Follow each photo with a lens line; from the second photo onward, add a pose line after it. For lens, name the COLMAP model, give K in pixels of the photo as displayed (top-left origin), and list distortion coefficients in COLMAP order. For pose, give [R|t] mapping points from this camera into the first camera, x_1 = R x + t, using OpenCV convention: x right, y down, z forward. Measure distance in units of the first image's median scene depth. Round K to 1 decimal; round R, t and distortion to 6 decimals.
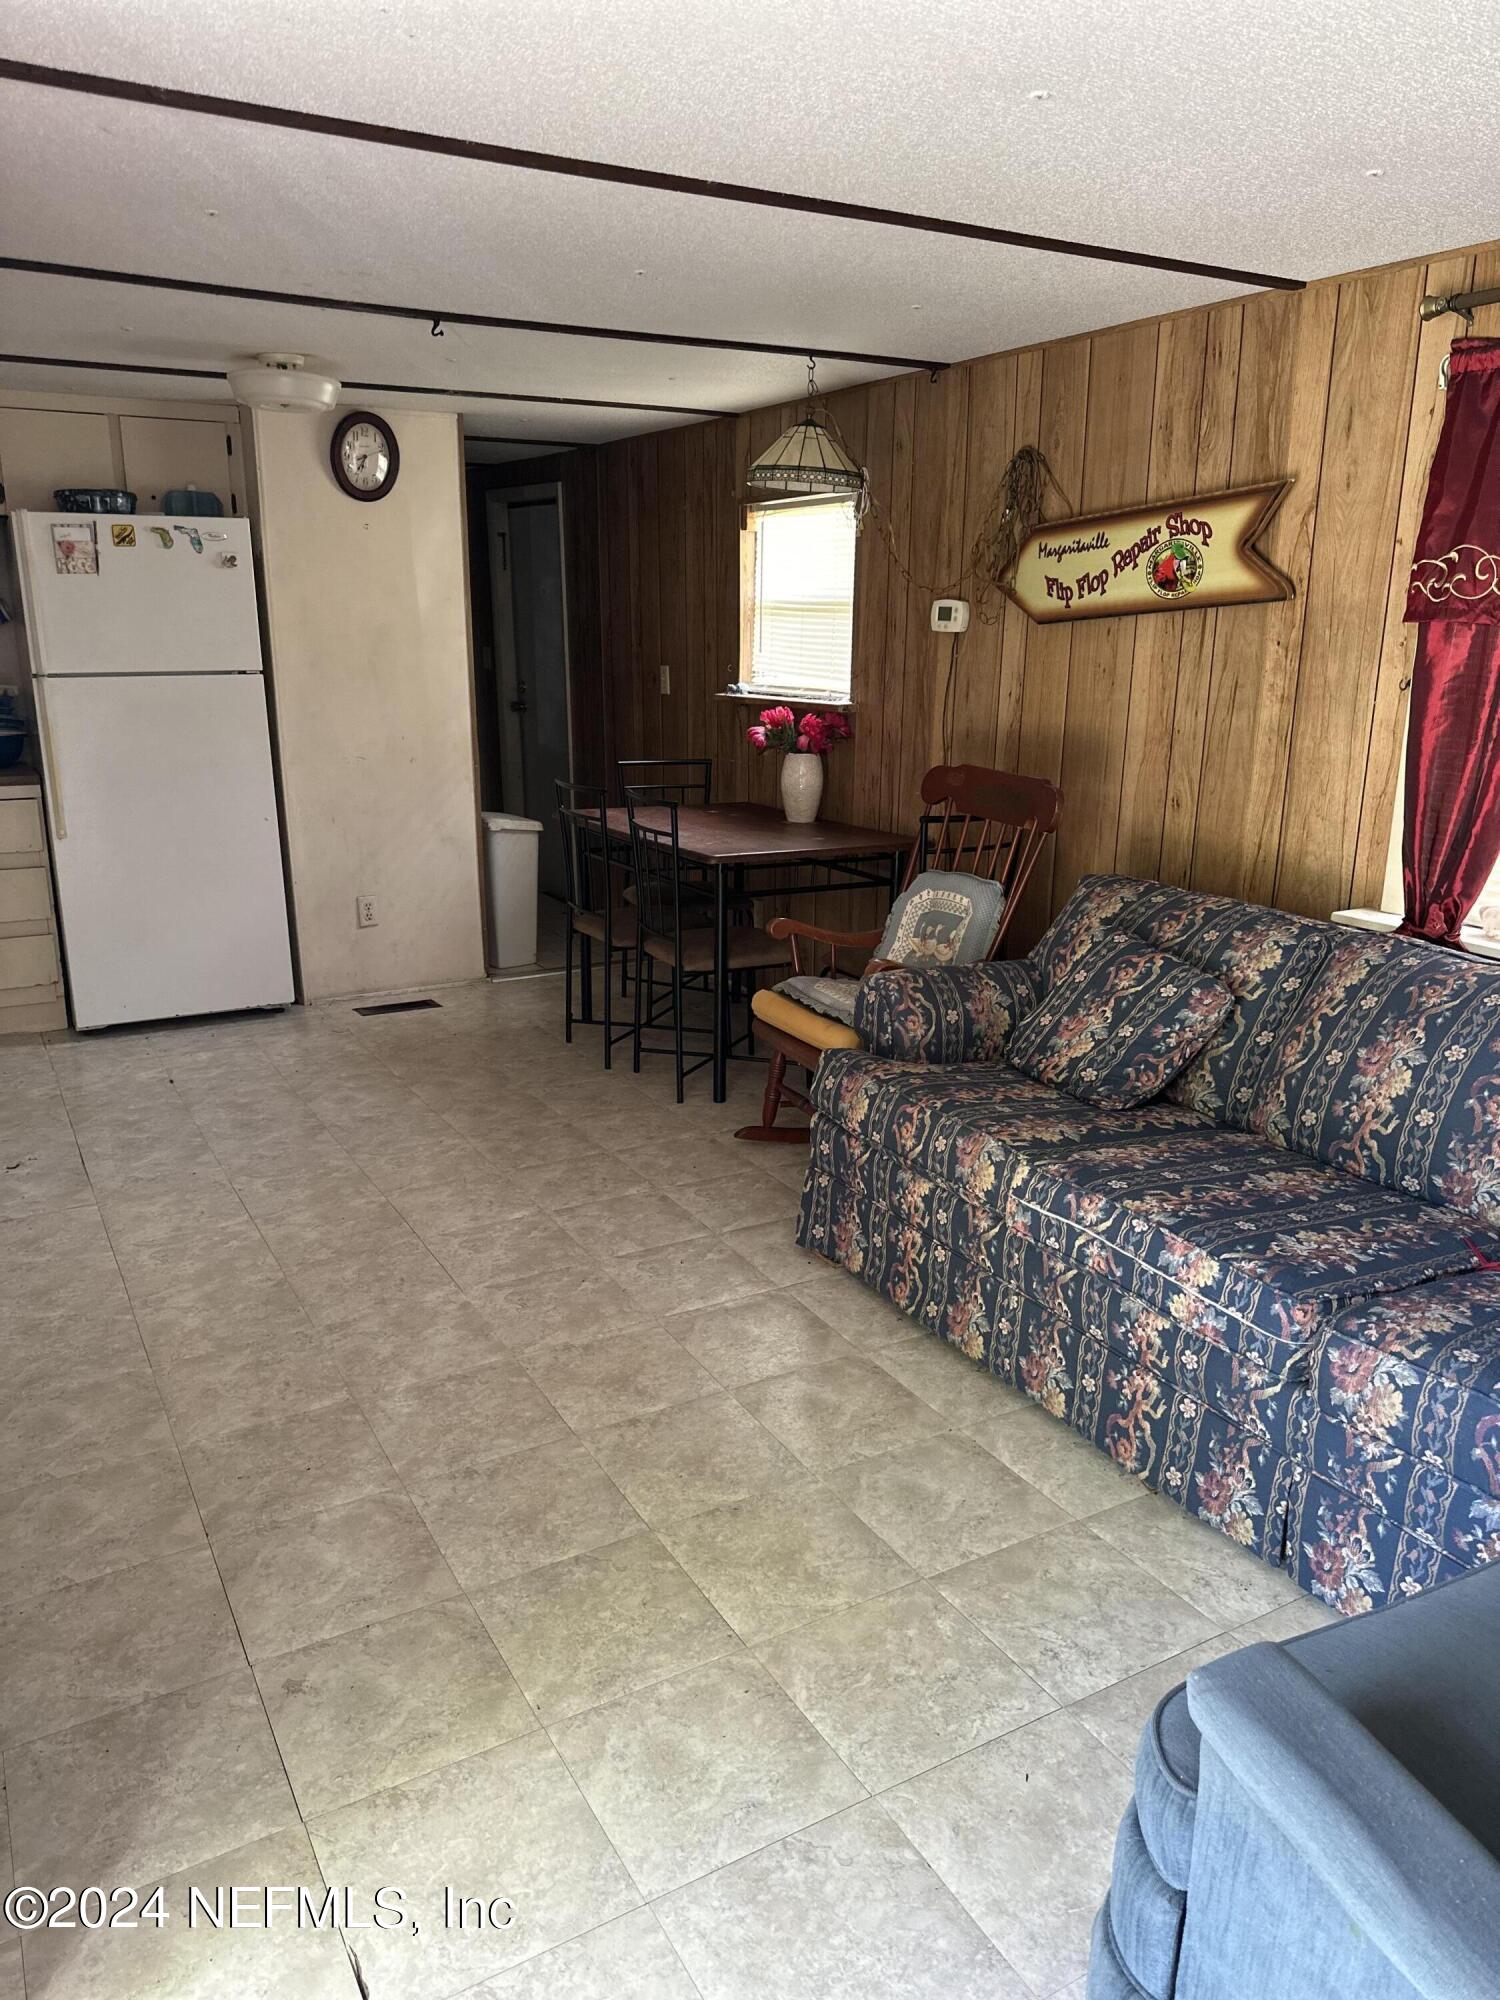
lens RADIAL K [[1399.5, 0, 742.9], [0, 1399.5, 1001.7], [0, 0, 1]] dist [0.217358, -0.455056]
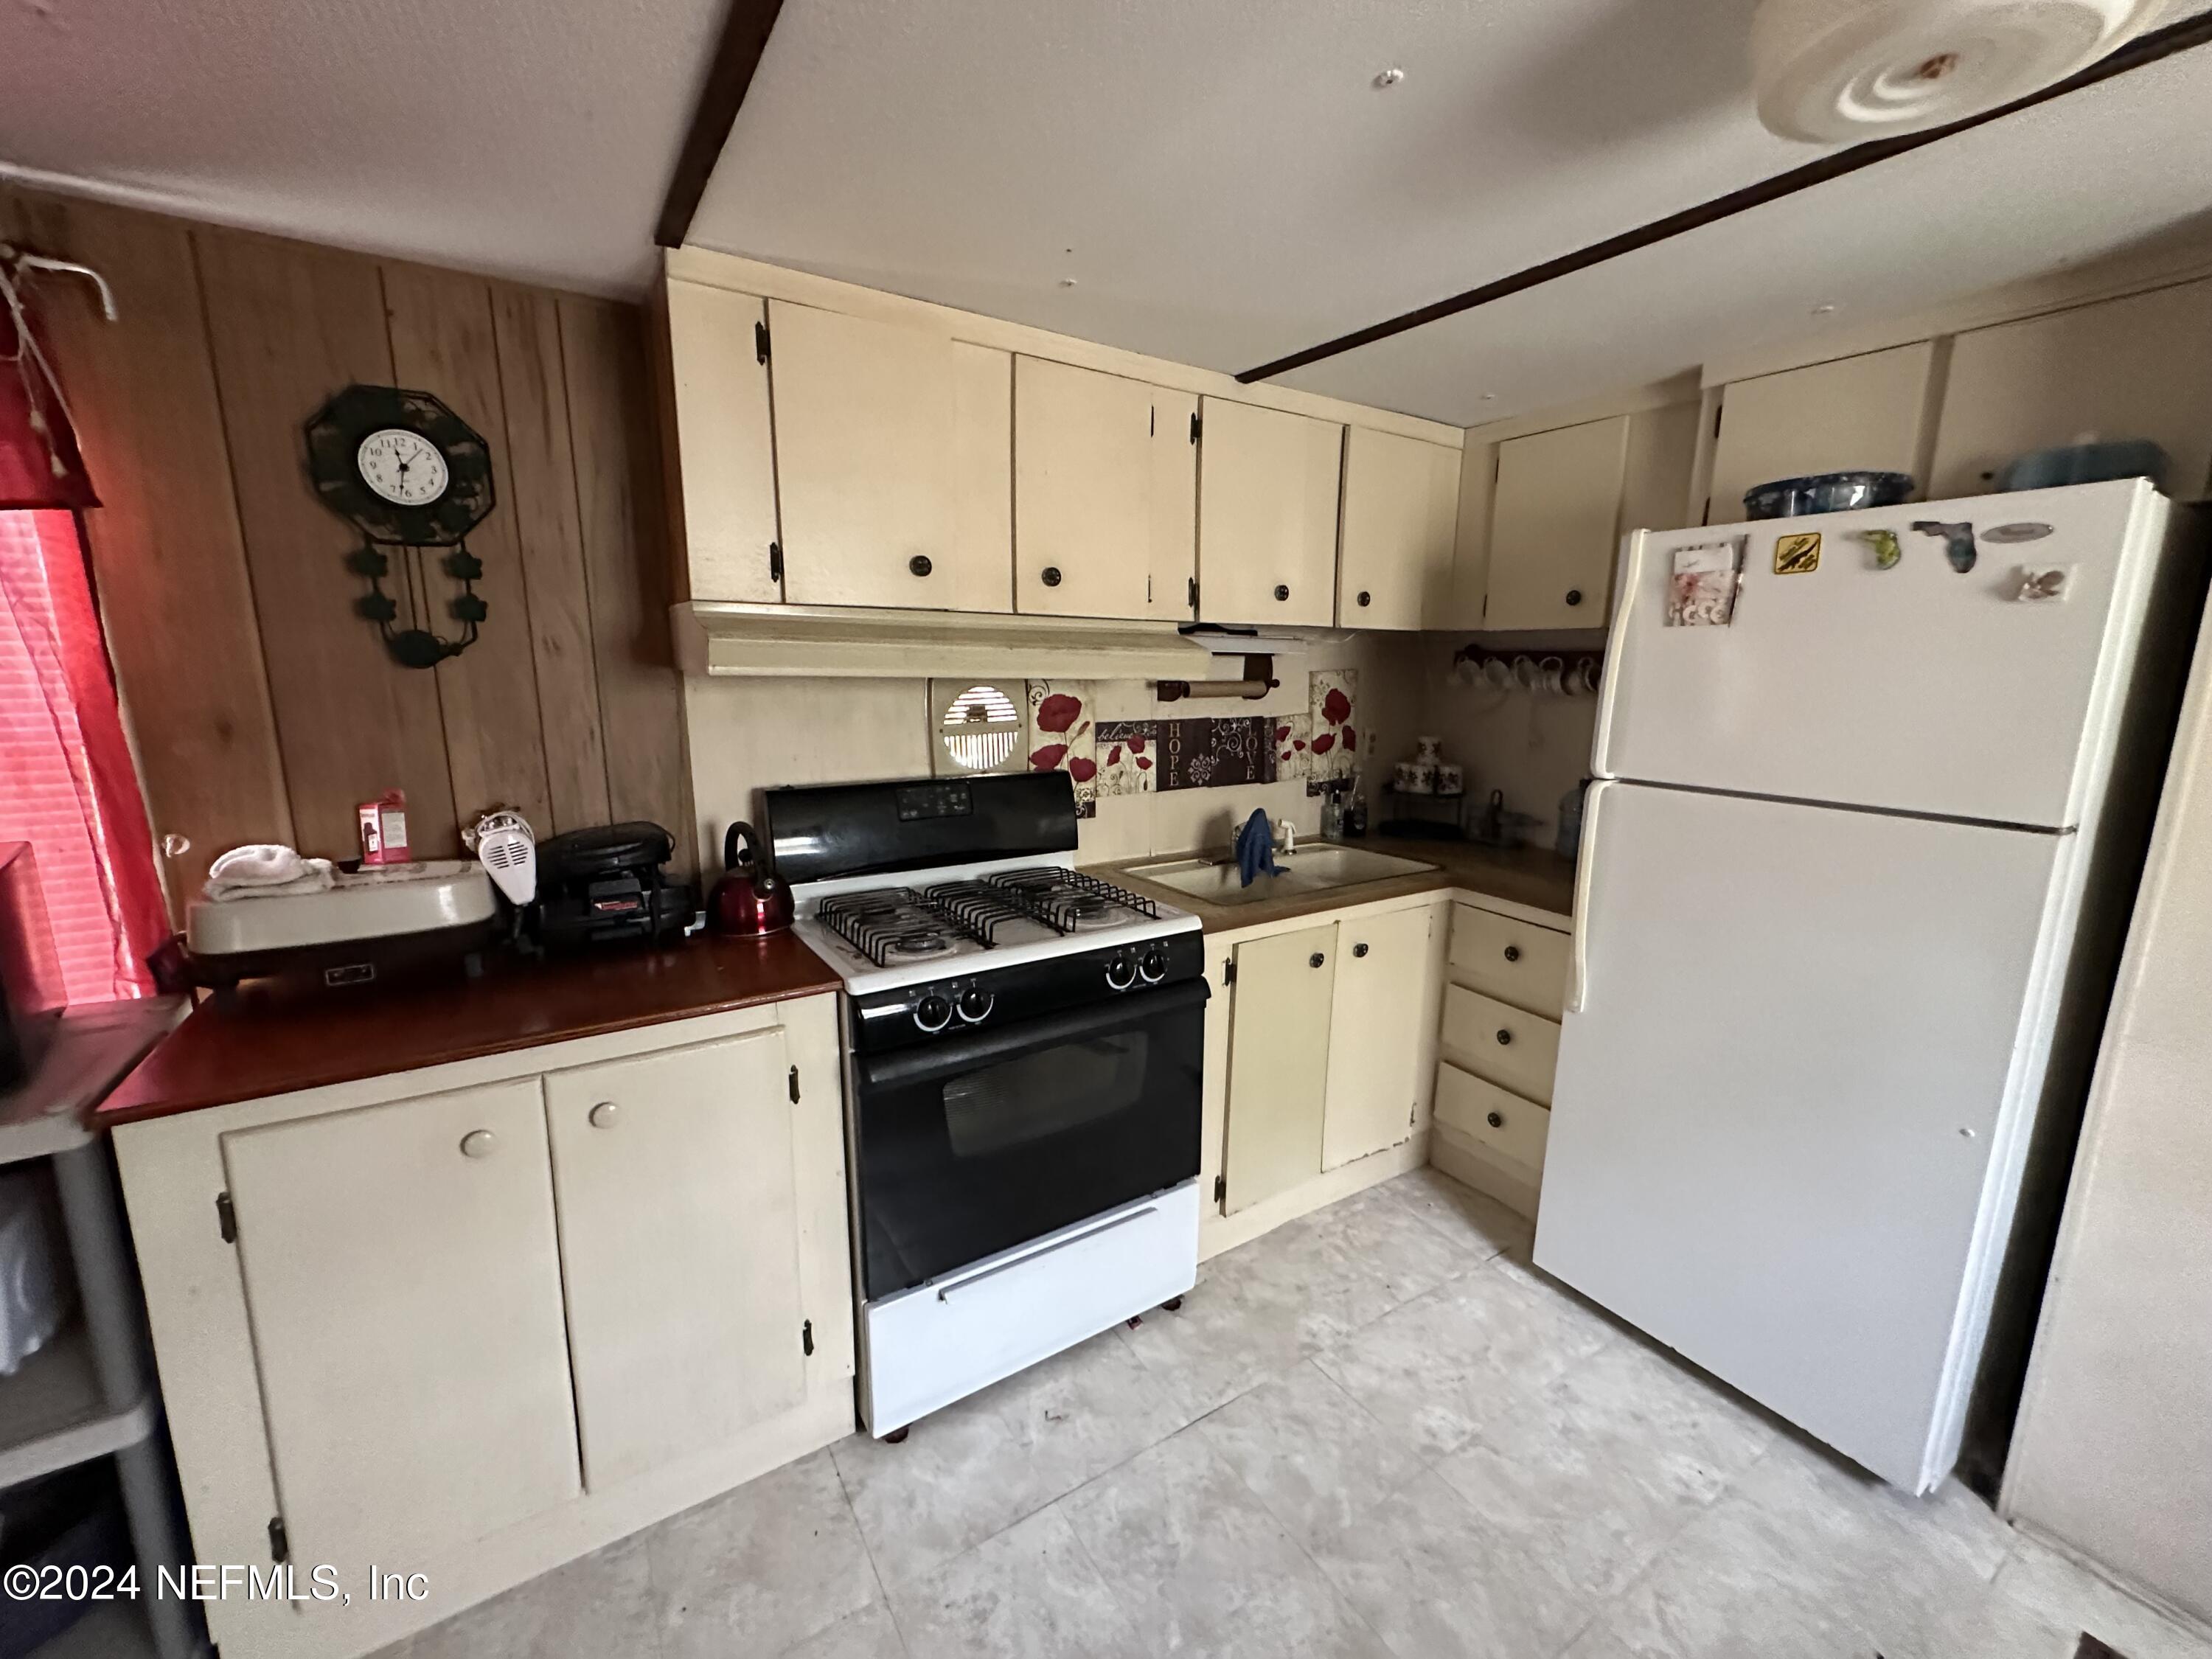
lens RADIAL K [[886.3, 0, 1108.9], [0, 886.3, 830.6], [0, 0, 1]] dist [-0.001004, 0.000572]
pose [[0.052552, 0.189860, -0.980404, -0.128480], [-0.269853, 0.947936, 0.169107, -0.291003], [0.961466, 0.255678, 0.101050, 1.020541]]
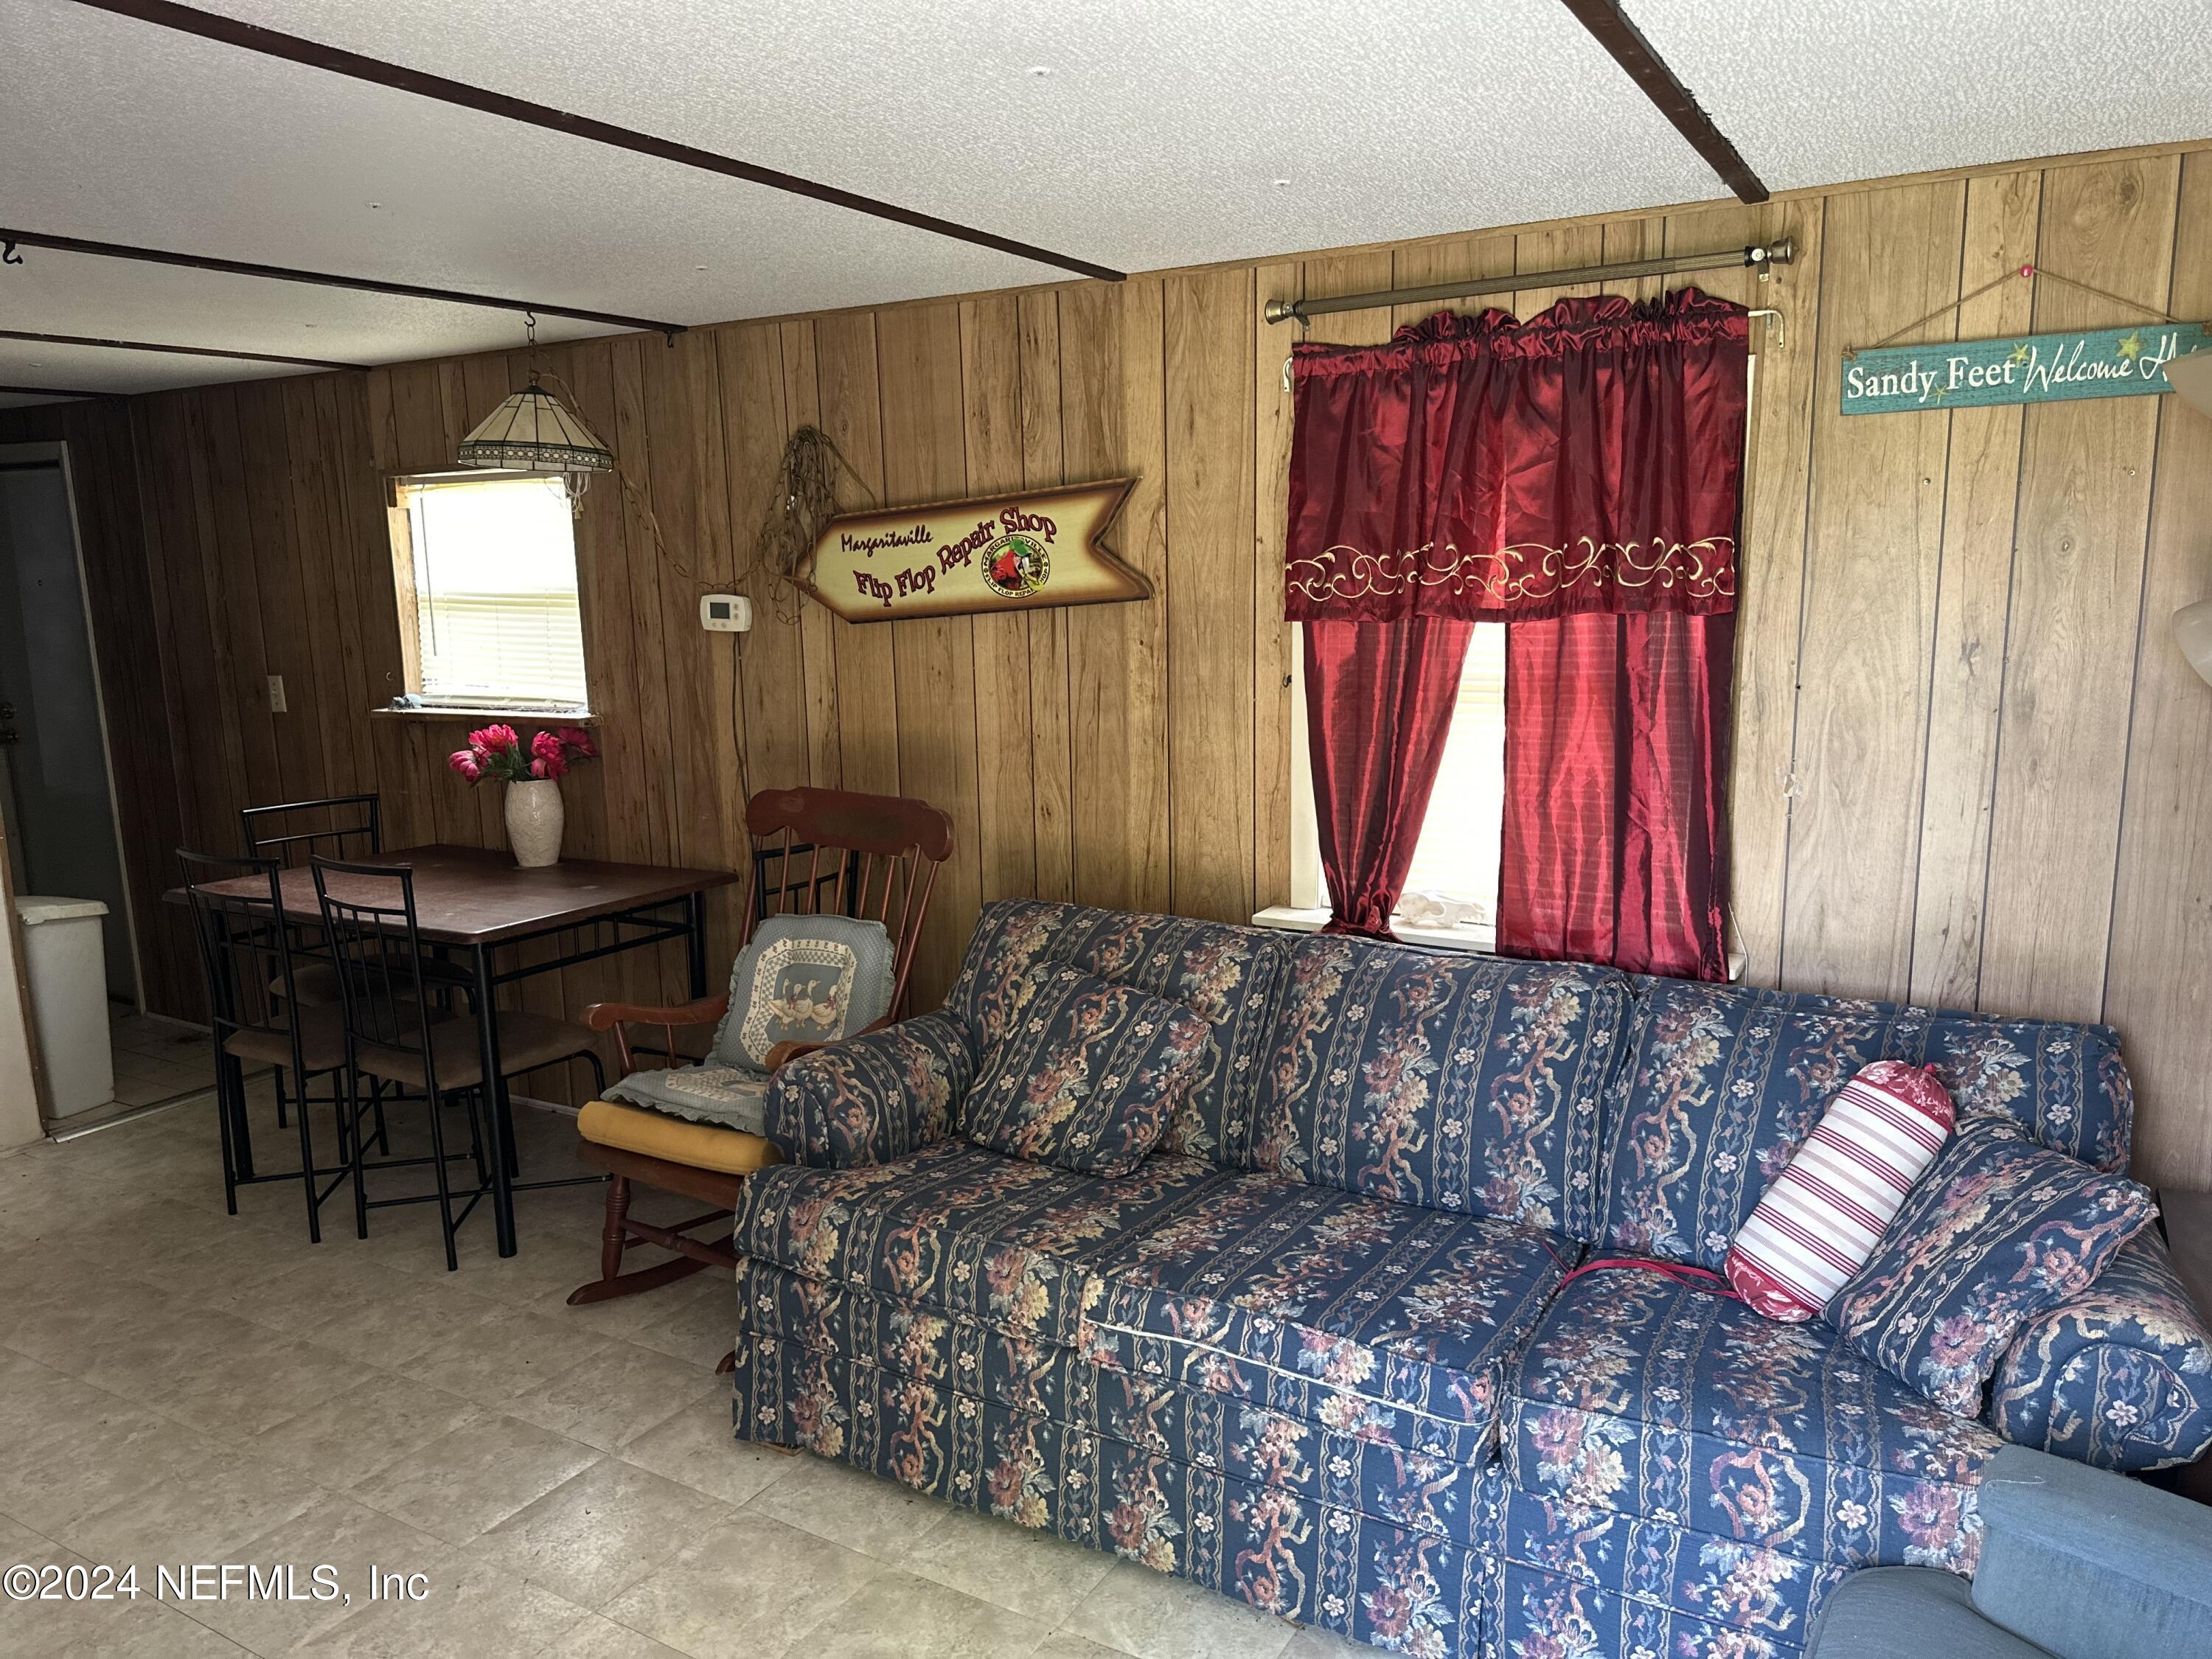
lens RADIAL K [[1549.5, 0, 1109.3], [0, 1549.5, 834.6], [0, 0, 1]] dist [0.170147, -0.332397]
pose [[0.865361, -0.110967, 0.488709, -0.160305], [0.157236, 0.986055, -0.054525, -0.067589], [-0.475843, 0.124027, 0.870741, 0.118032]]
